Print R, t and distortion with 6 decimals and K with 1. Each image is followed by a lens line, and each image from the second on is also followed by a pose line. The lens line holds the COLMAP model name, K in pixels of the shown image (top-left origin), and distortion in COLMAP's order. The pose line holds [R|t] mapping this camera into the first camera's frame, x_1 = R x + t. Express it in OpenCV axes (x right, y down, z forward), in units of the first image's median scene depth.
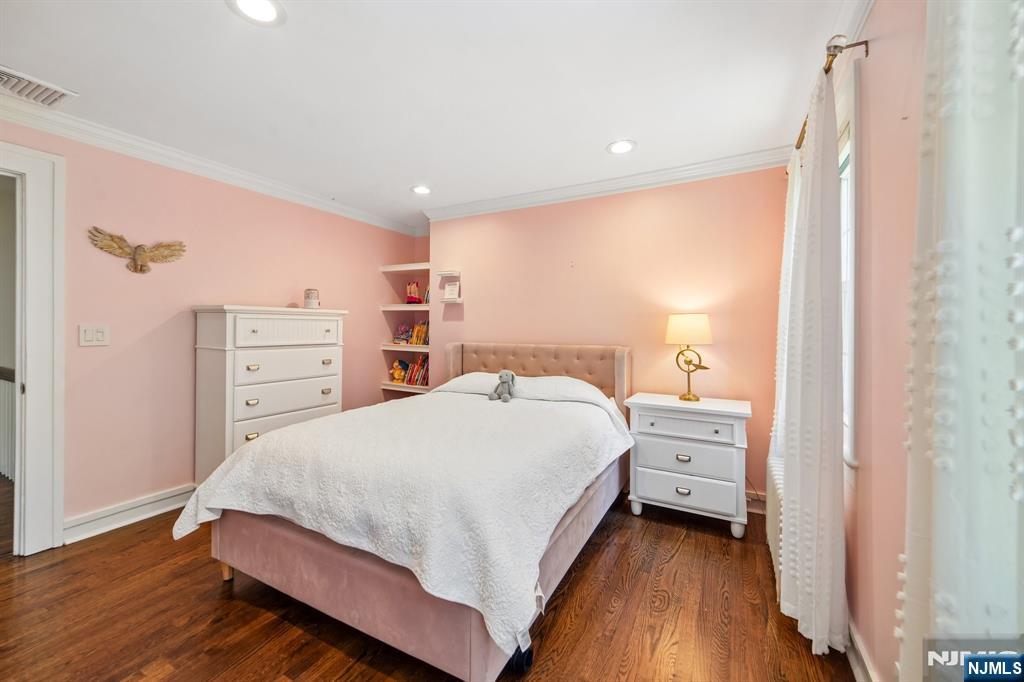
lens RADIAL K [[403.1, 0, 511.6], [0, 403.1, 336.2], [0, 0, 1]] dist [-0.002246, -0.000092]
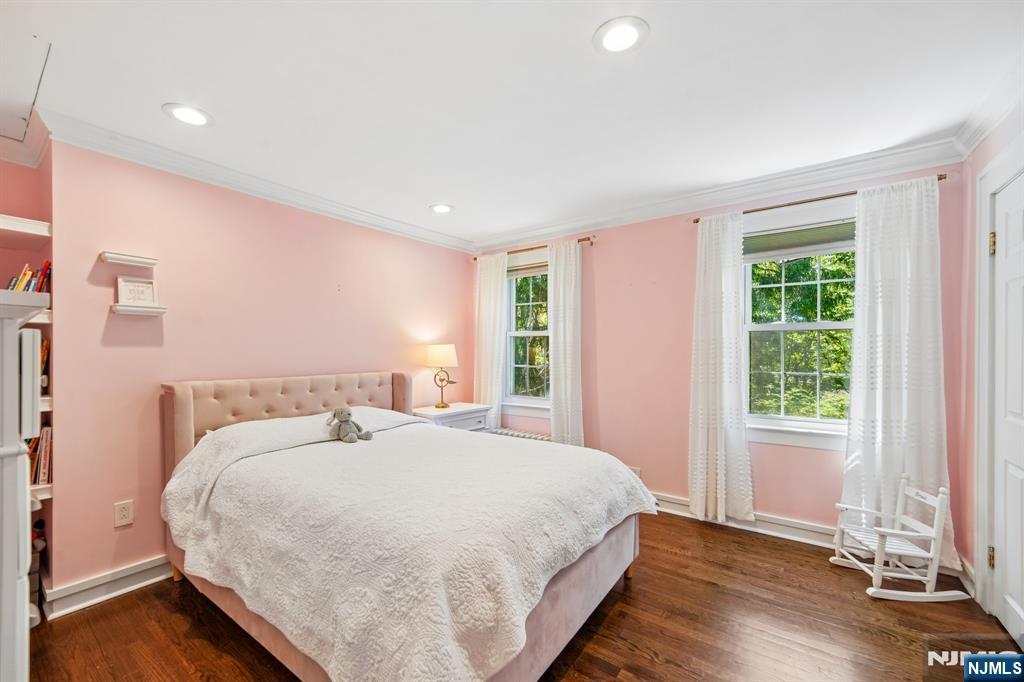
lens RADIAL K [[403.1, 0, 510.8], [0, 403.1, 349.1], [0, 0, 1]] dist [-0.002246, -0.000092]
pose [[0.144192, 0.002072, 0.989548, -0.735564], [0.028050, 0.999587, -0.006180, -0.019084], [-0.989152, 0.028648, 0.144074, 0.486354]]
